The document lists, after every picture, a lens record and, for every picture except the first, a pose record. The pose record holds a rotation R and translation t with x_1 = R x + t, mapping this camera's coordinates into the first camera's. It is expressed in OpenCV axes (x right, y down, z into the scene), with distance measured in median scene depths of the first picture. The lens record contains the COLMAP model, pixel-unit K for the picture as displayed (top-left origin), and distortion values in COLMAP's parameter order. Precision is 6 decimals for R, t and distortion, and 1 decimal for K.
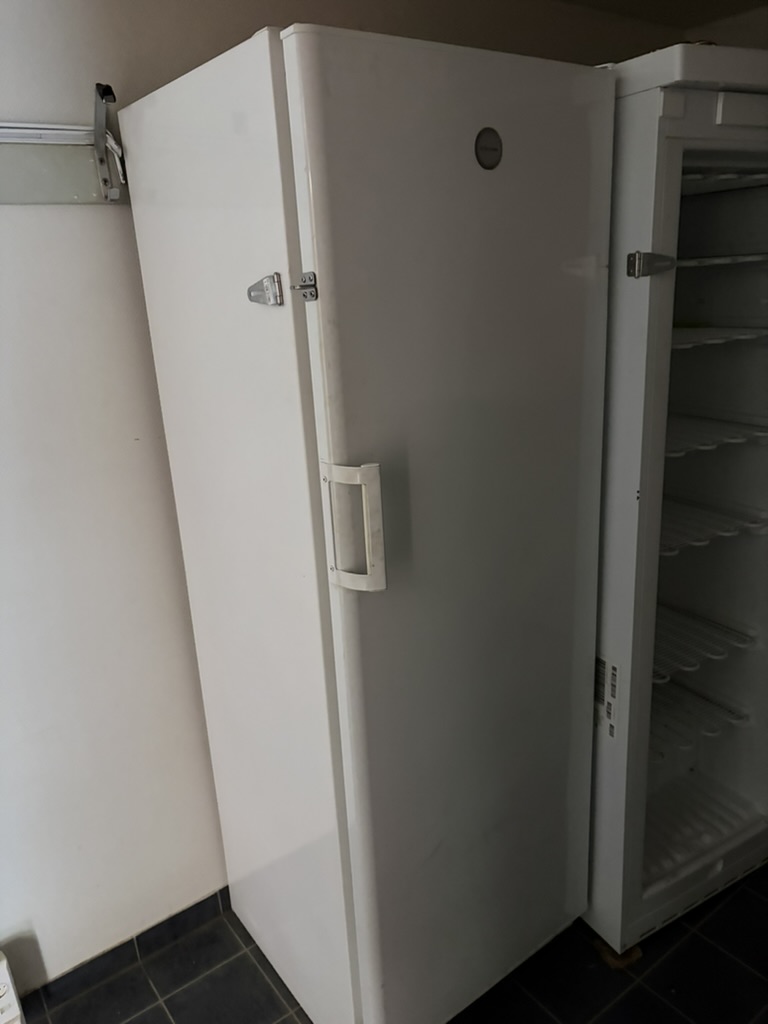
lens RADIAL K [[769.9, 0, 384.0], [0, 769.9, 512.0], [0, 0, 1]] dist [0.034992, -0.044316]
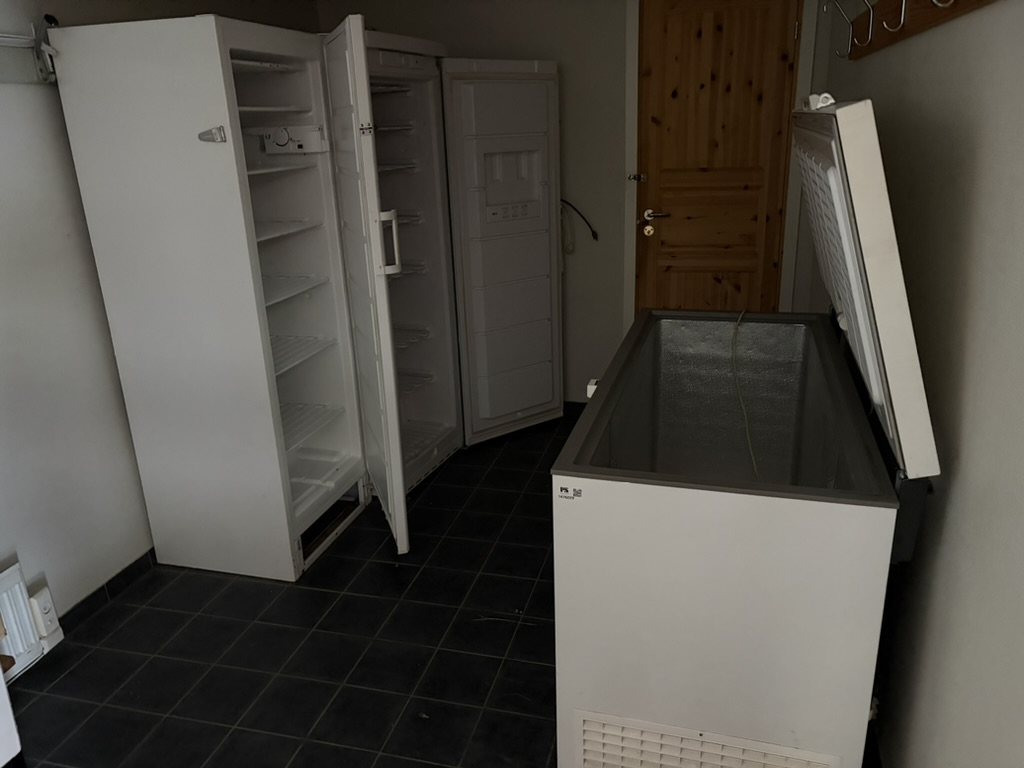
lens RADIAL K [[769.9, 0, 512.0], [0, 769.9, 384.0], [0, 0, 1]] dist [0.034992, -0.044316]
pose [[0.790033, -0.172748, 0.588223, -0.645954], [0.178093, 0.982772, 0.049425, 0.307625], [-0.586627, 0.065711, 0.807187, -0.827606]]
